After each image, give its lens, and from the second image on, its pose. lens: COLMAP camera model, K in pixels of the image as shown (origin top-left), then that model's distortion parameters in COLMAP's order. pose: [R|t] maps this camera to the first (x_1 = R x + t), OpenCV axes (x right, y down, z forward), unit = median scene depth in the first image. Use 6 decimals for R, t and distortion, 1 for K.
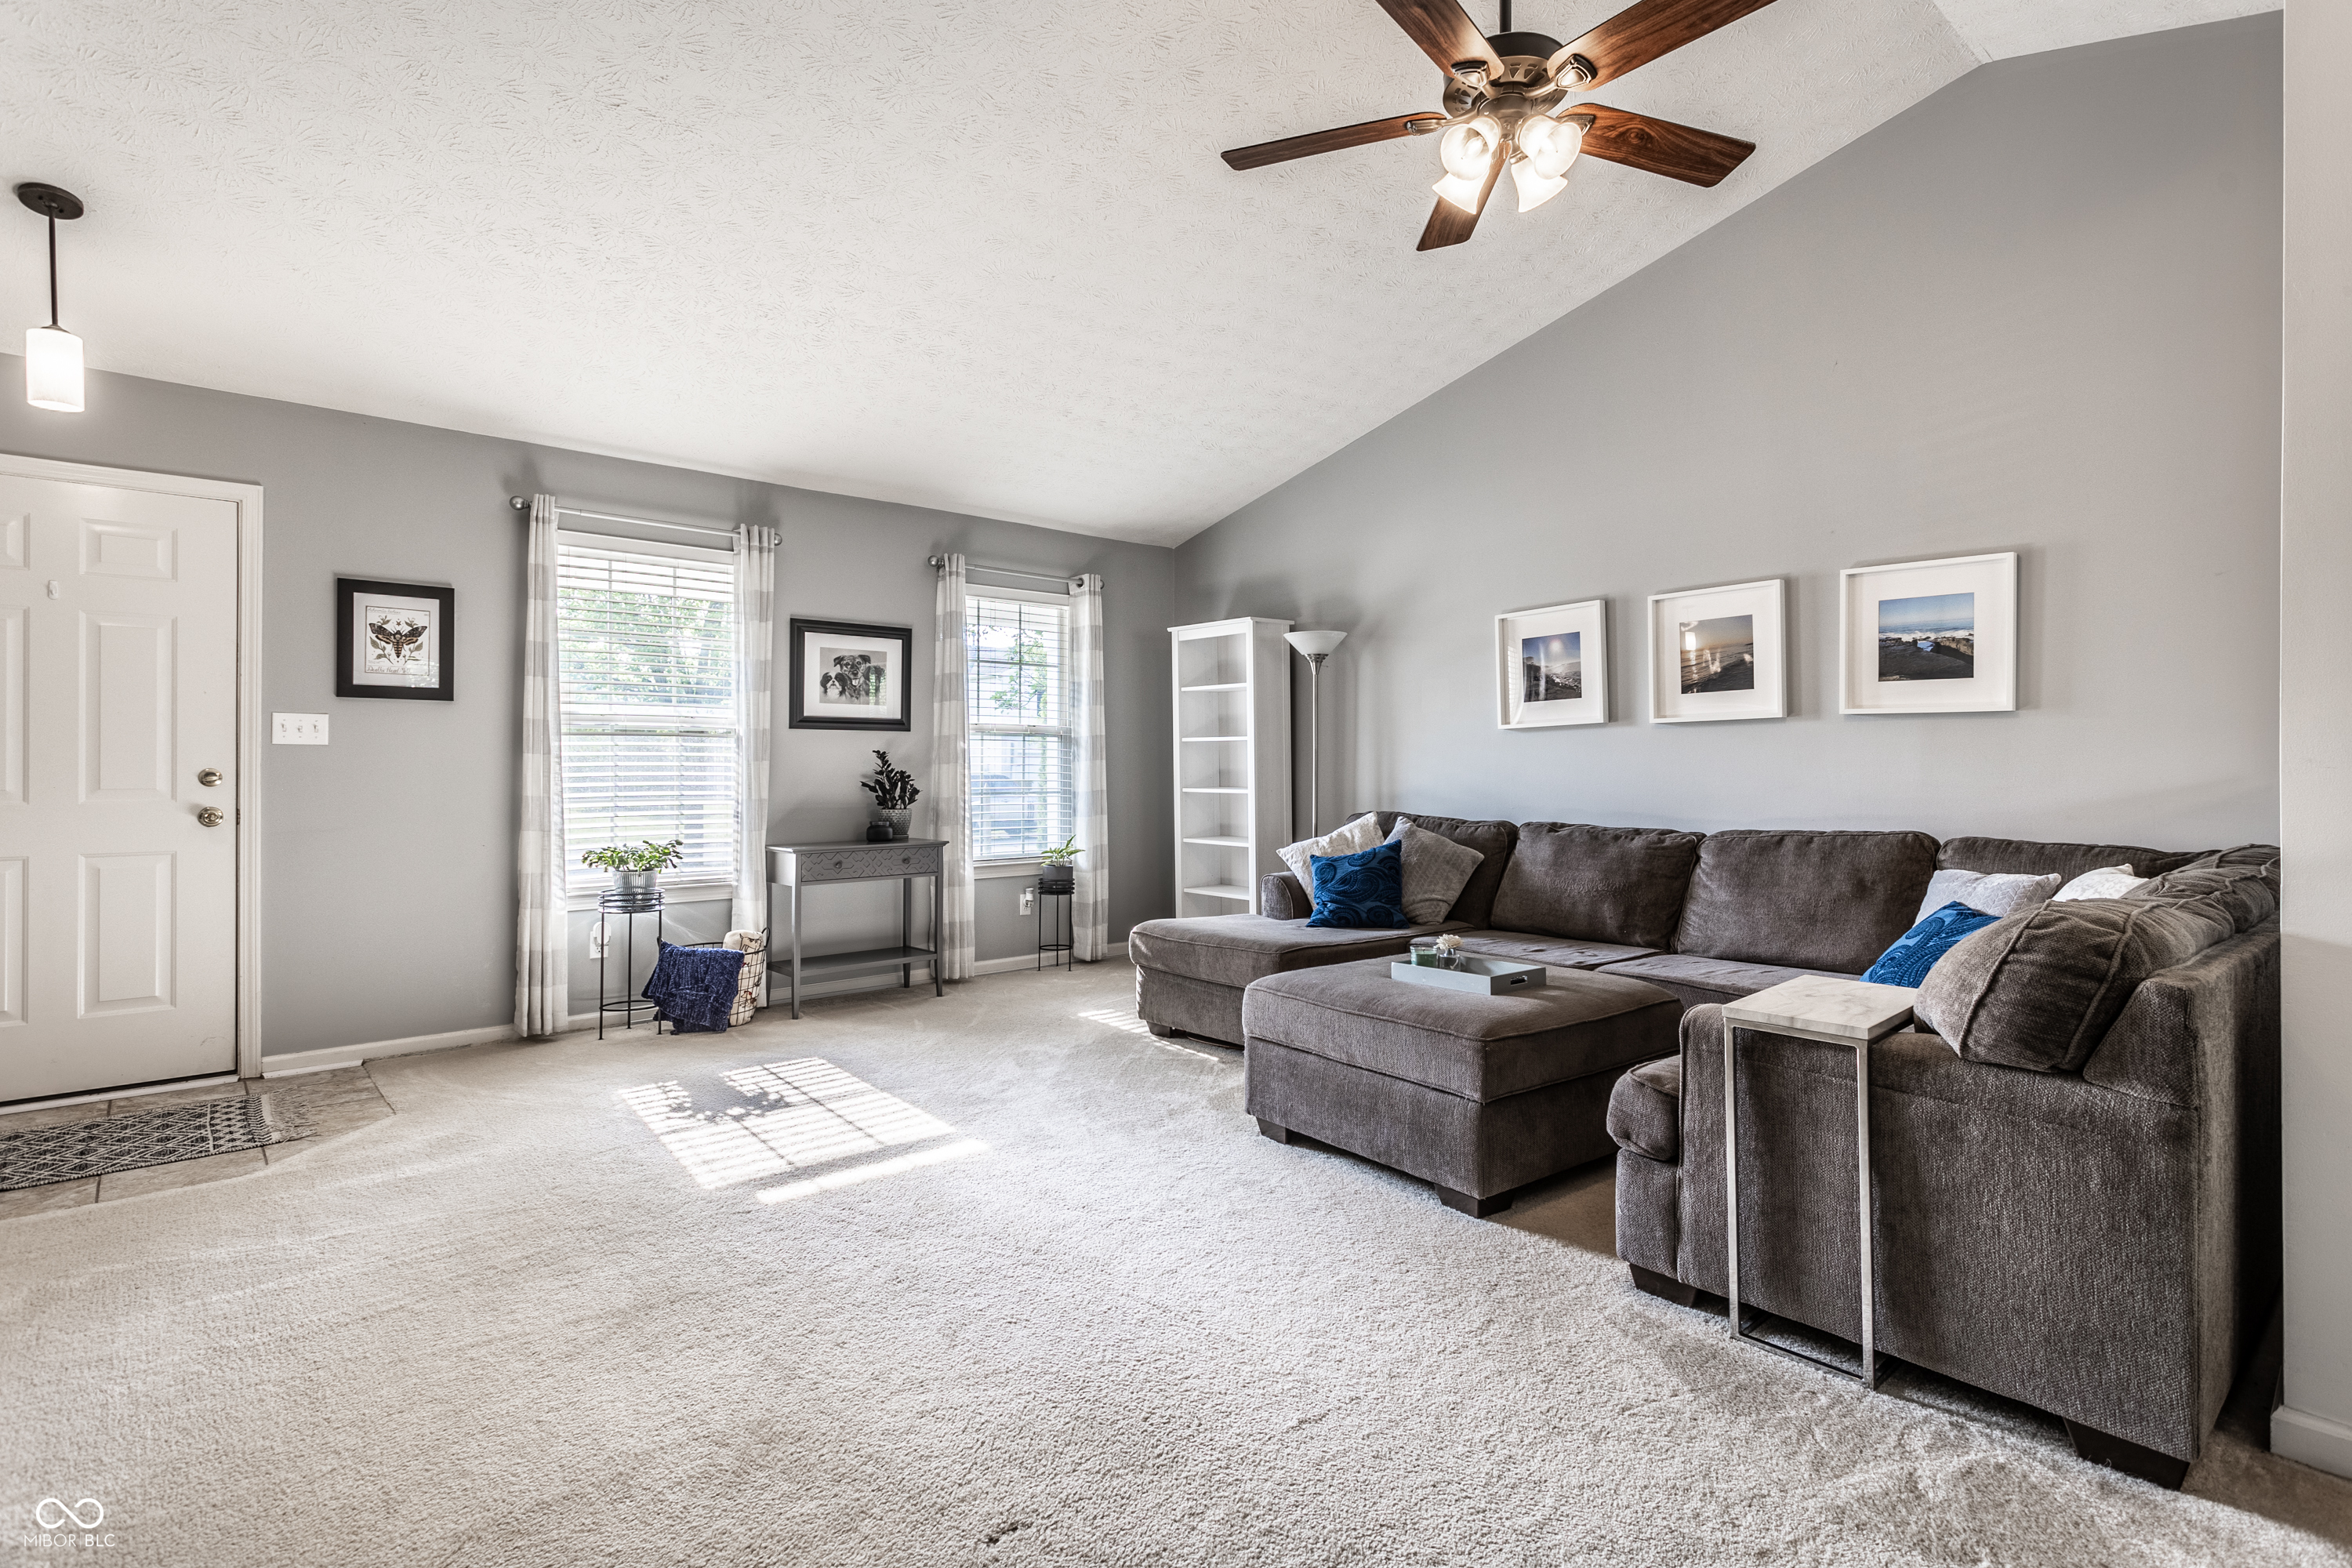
lens RADIAL K [[1149.3, 0, 1173.6], [0, 1149.3, 773.8], [0, 0, 1]] dist [-0.003037, 0.000409]
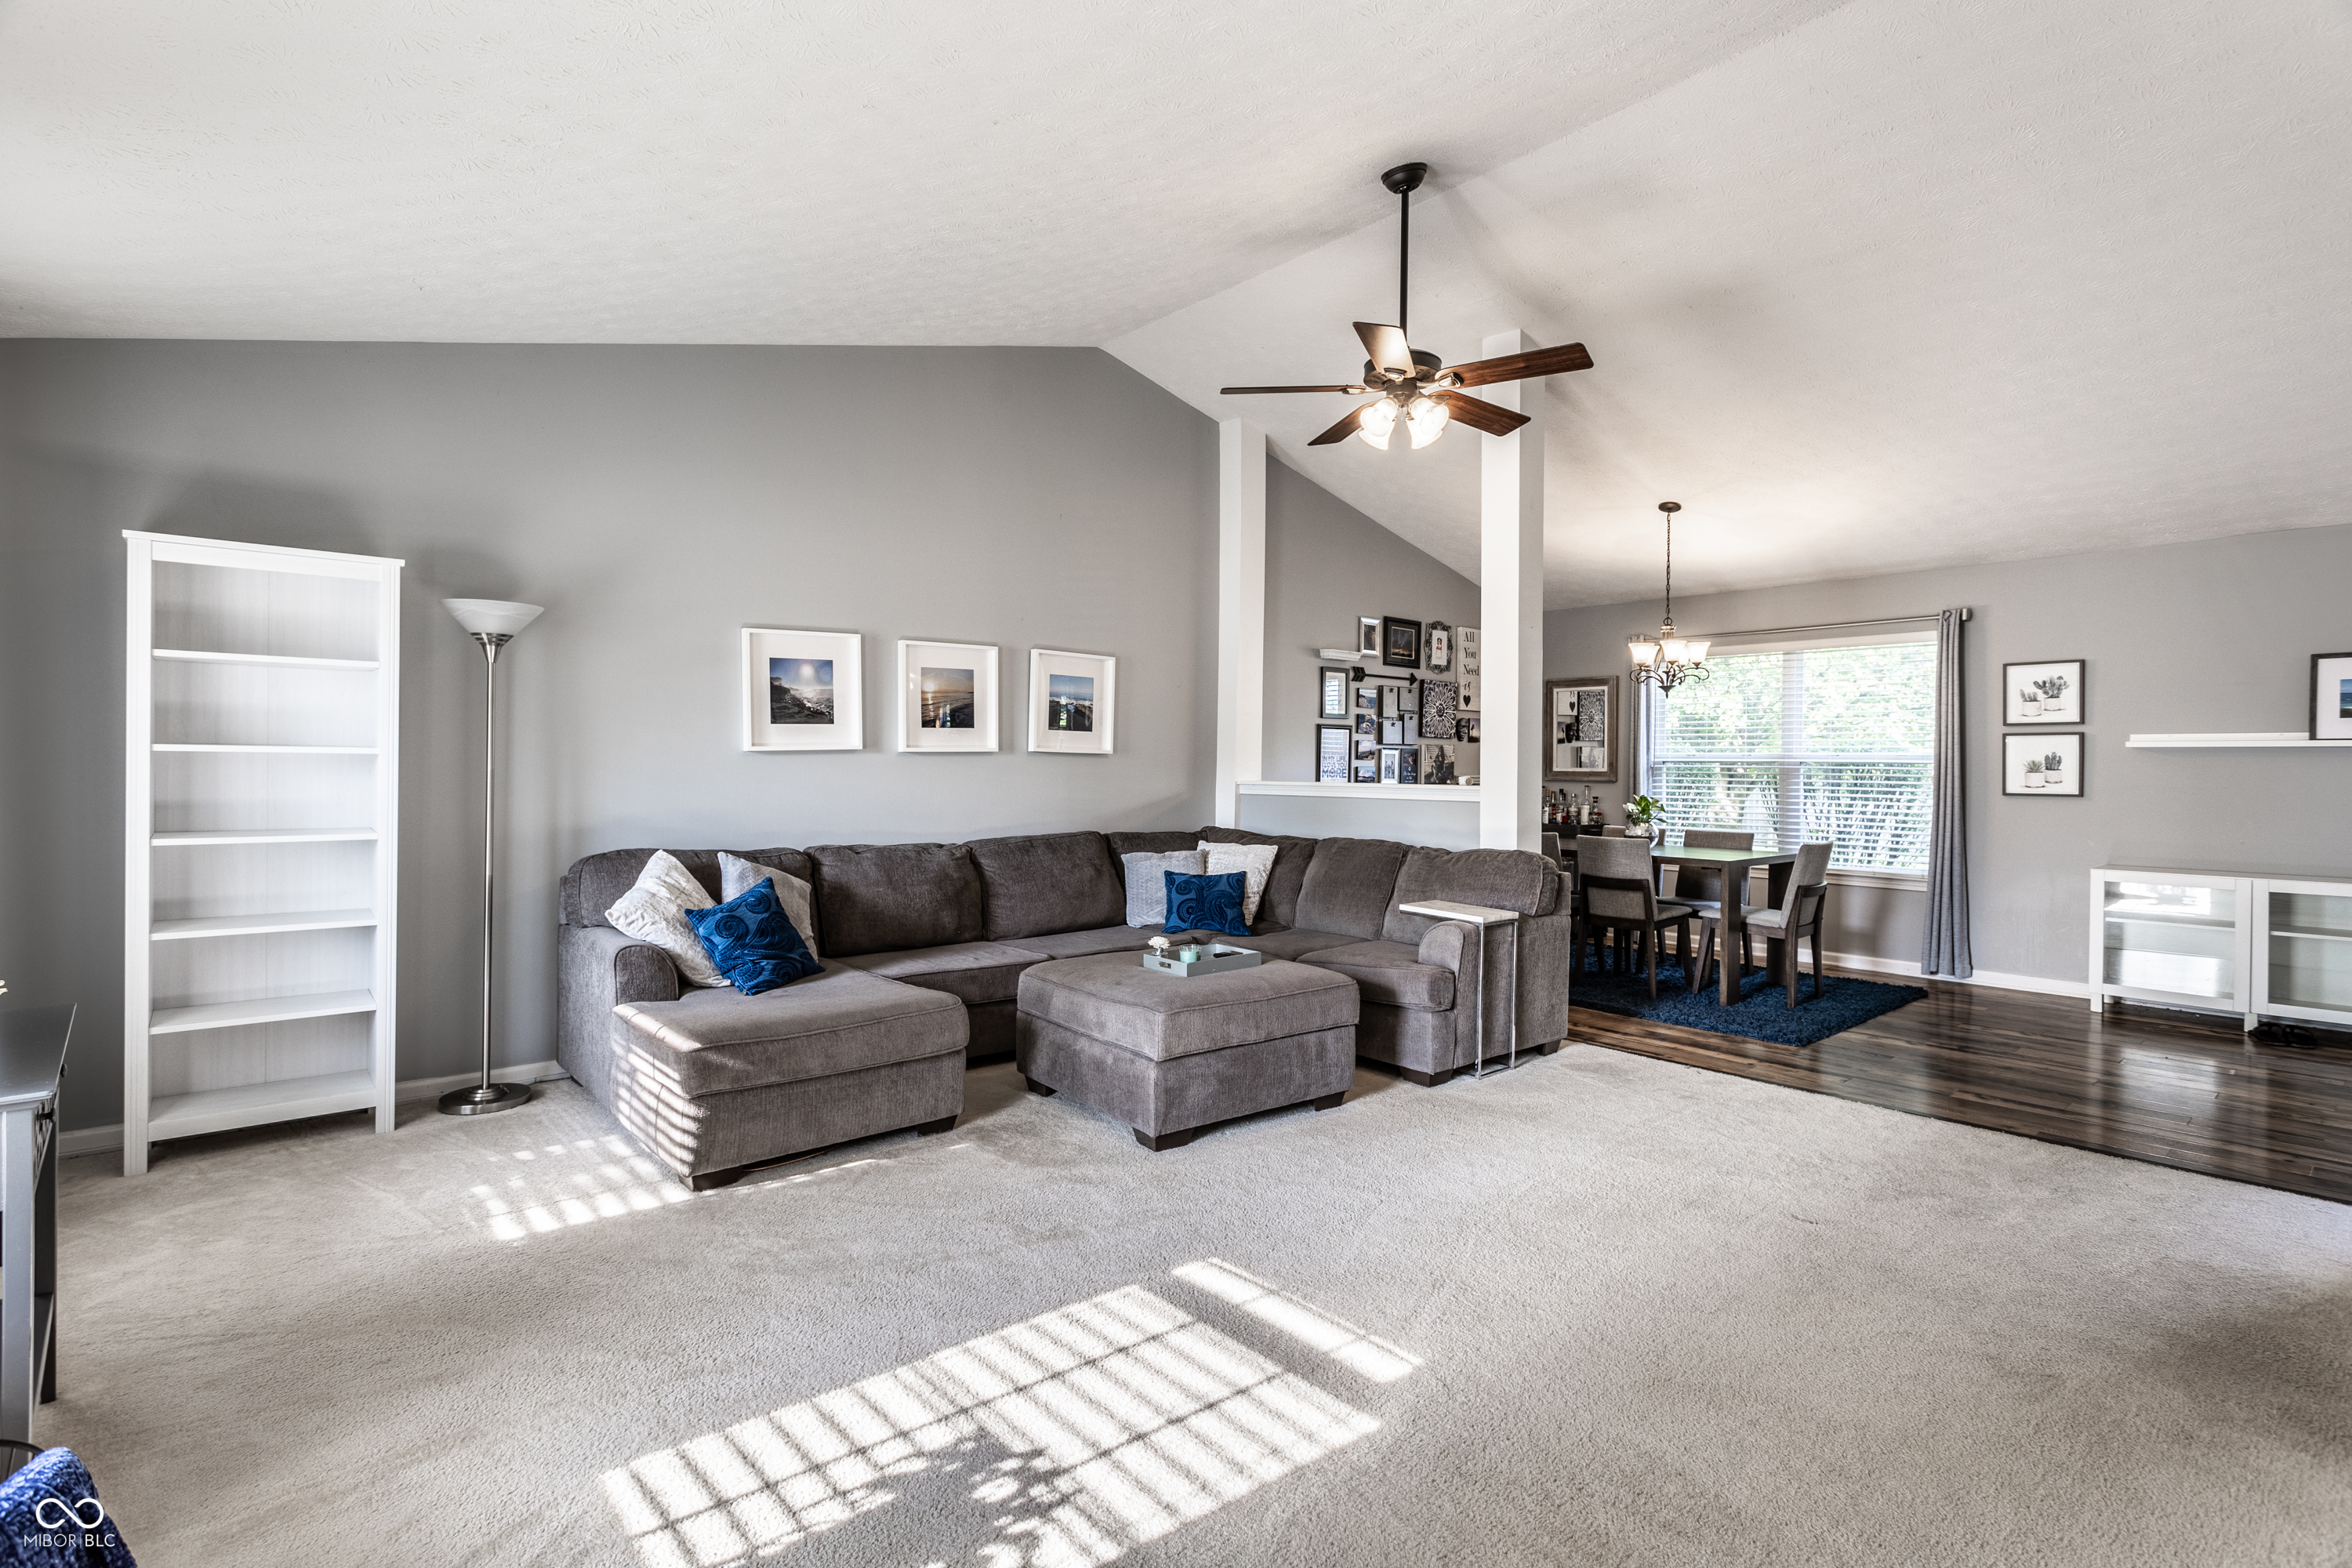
lens RADIAL K [[1149.3, 0, 1173.6], [0, 1149.3, 773.8], [0, 0, 1]] dist [-0.003037, 0.000409]
pose [[-0.015218, -0.009273, 0.999841, -0.749190], [-0.003260, 0.999952, 0.009224, -0.034041], [-0.999879, -0.003119, -0.015247, 0.764878]]
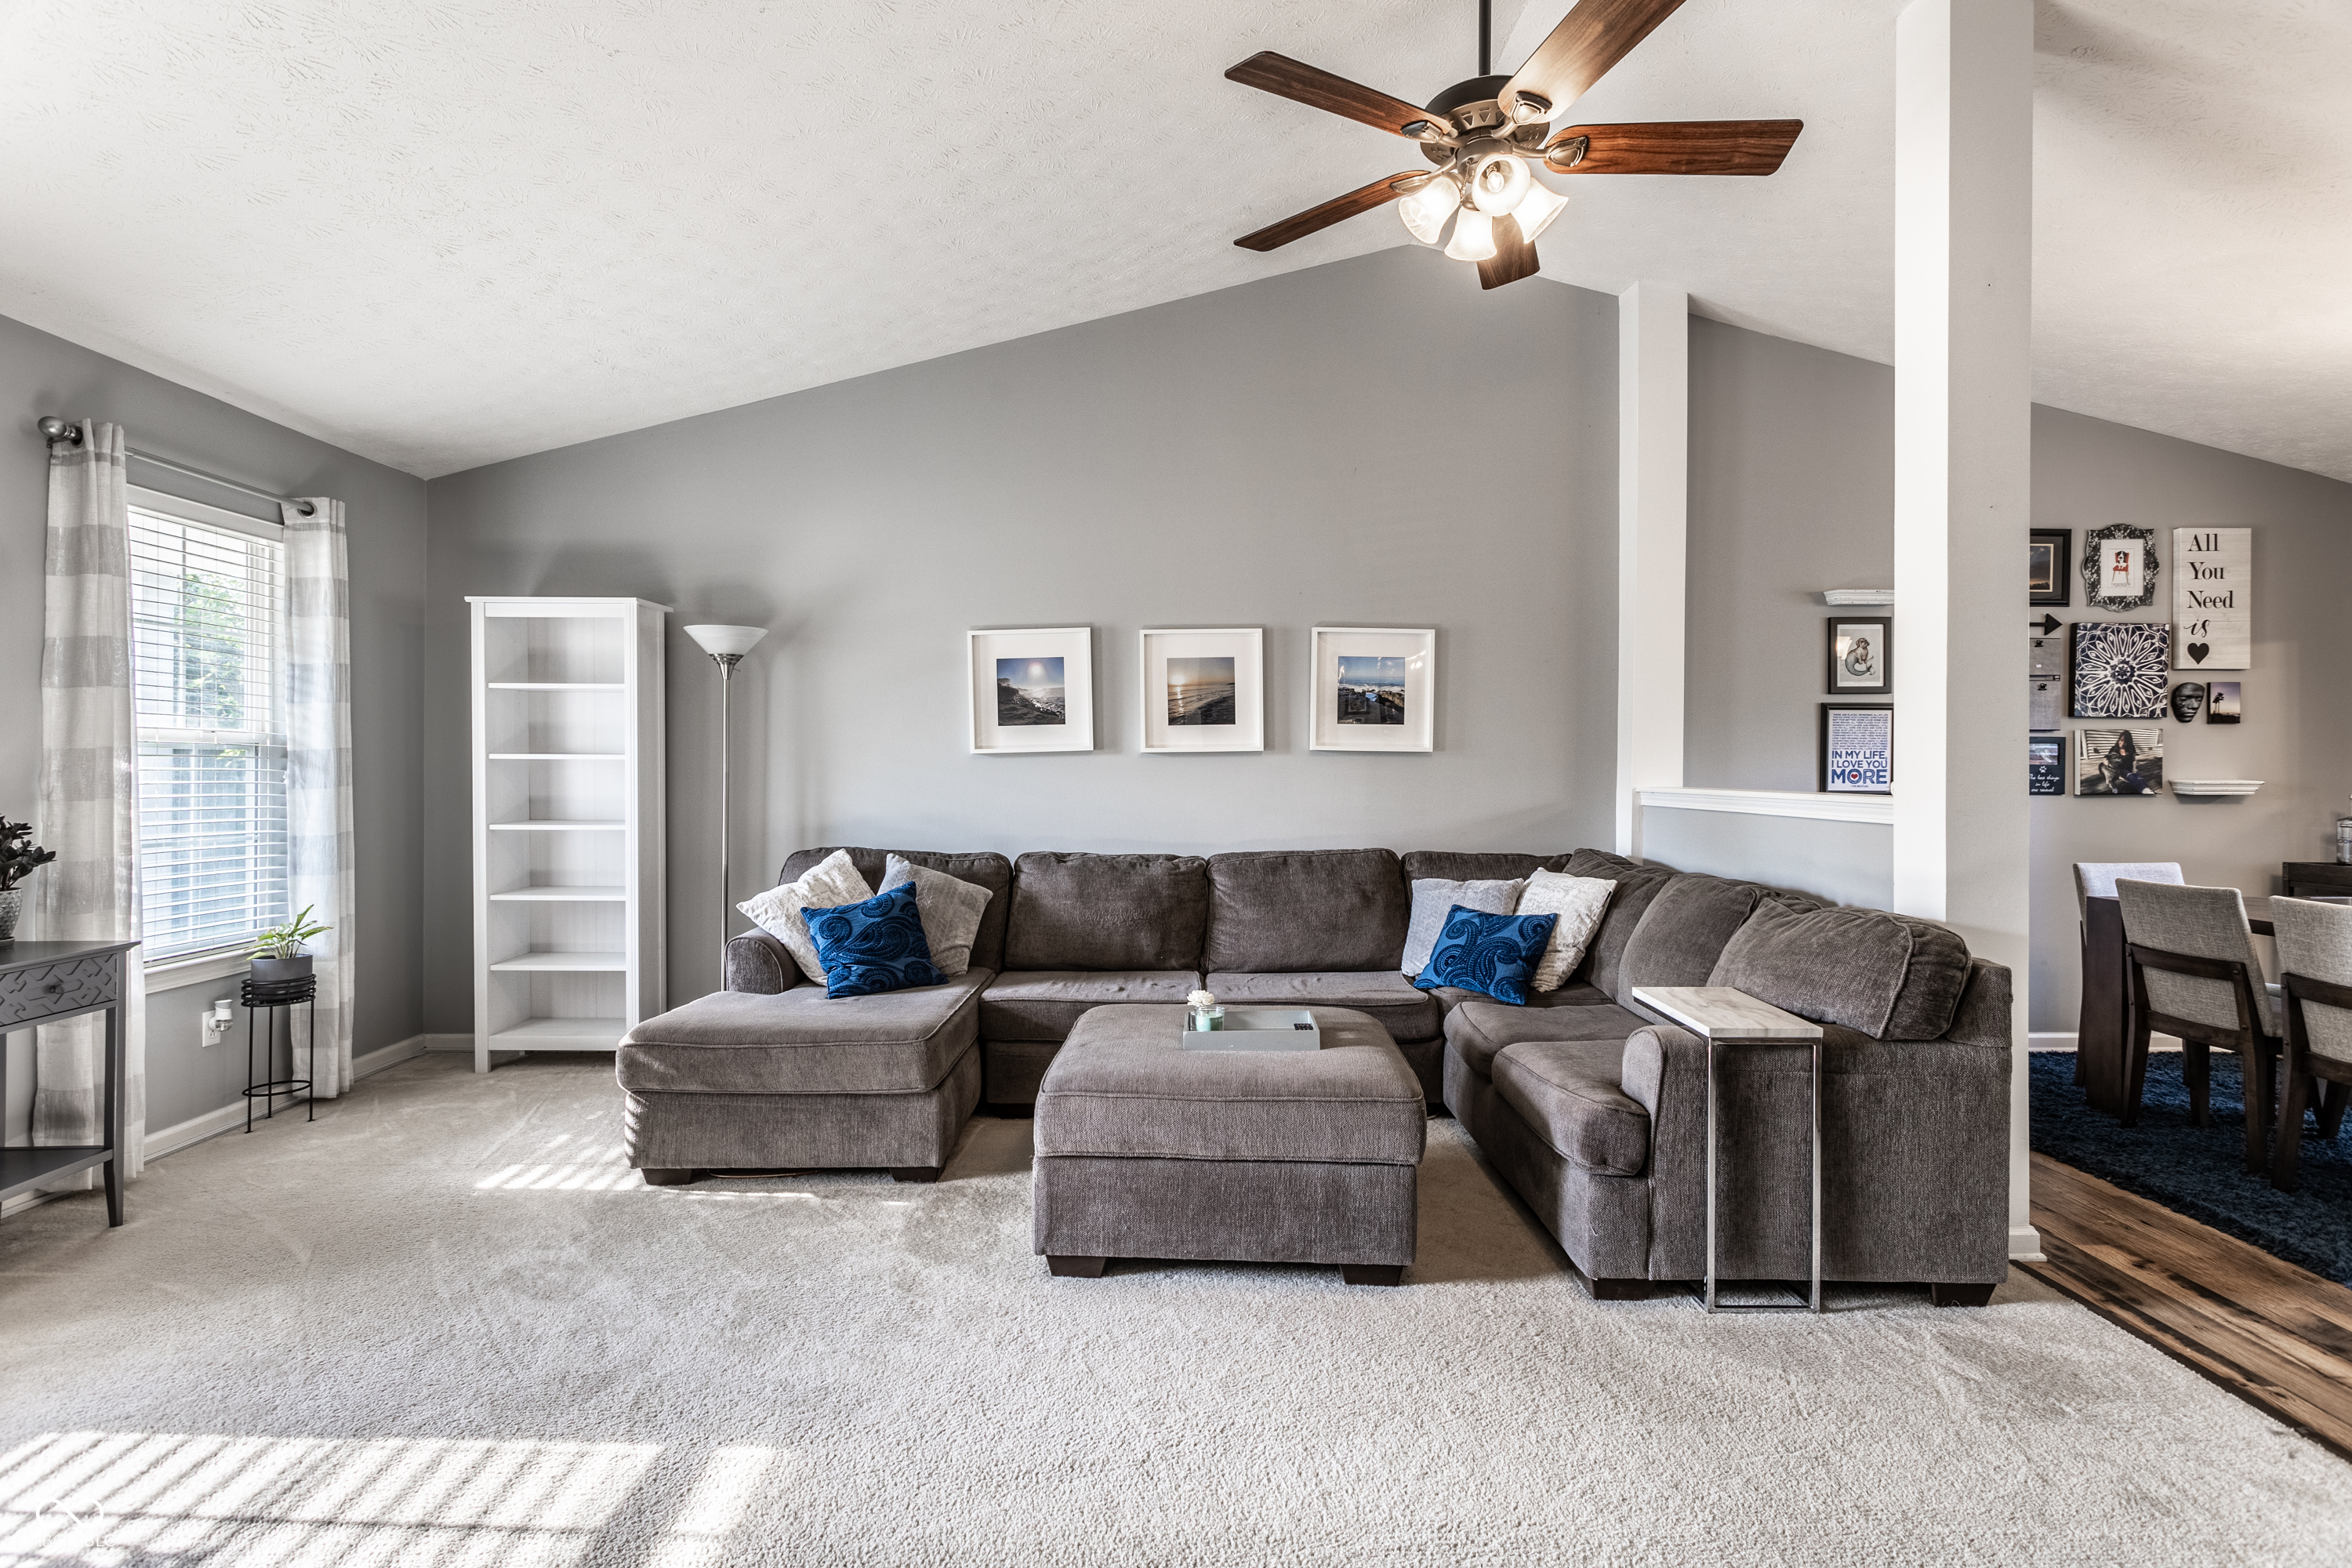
lens RADIAL K [[1127.2, 0, 1161.2], [0, 1127.2, 779.0], [0, 0, 1]] dist [-0.000346, 0.000934]
pose [[0.648654, -0.007501, 0.761046, -0.357312], [0.002564, 0.999967, 0.007671, -0.028283], [-0.761079, -0.003025, 0.648652, 0.332226]]
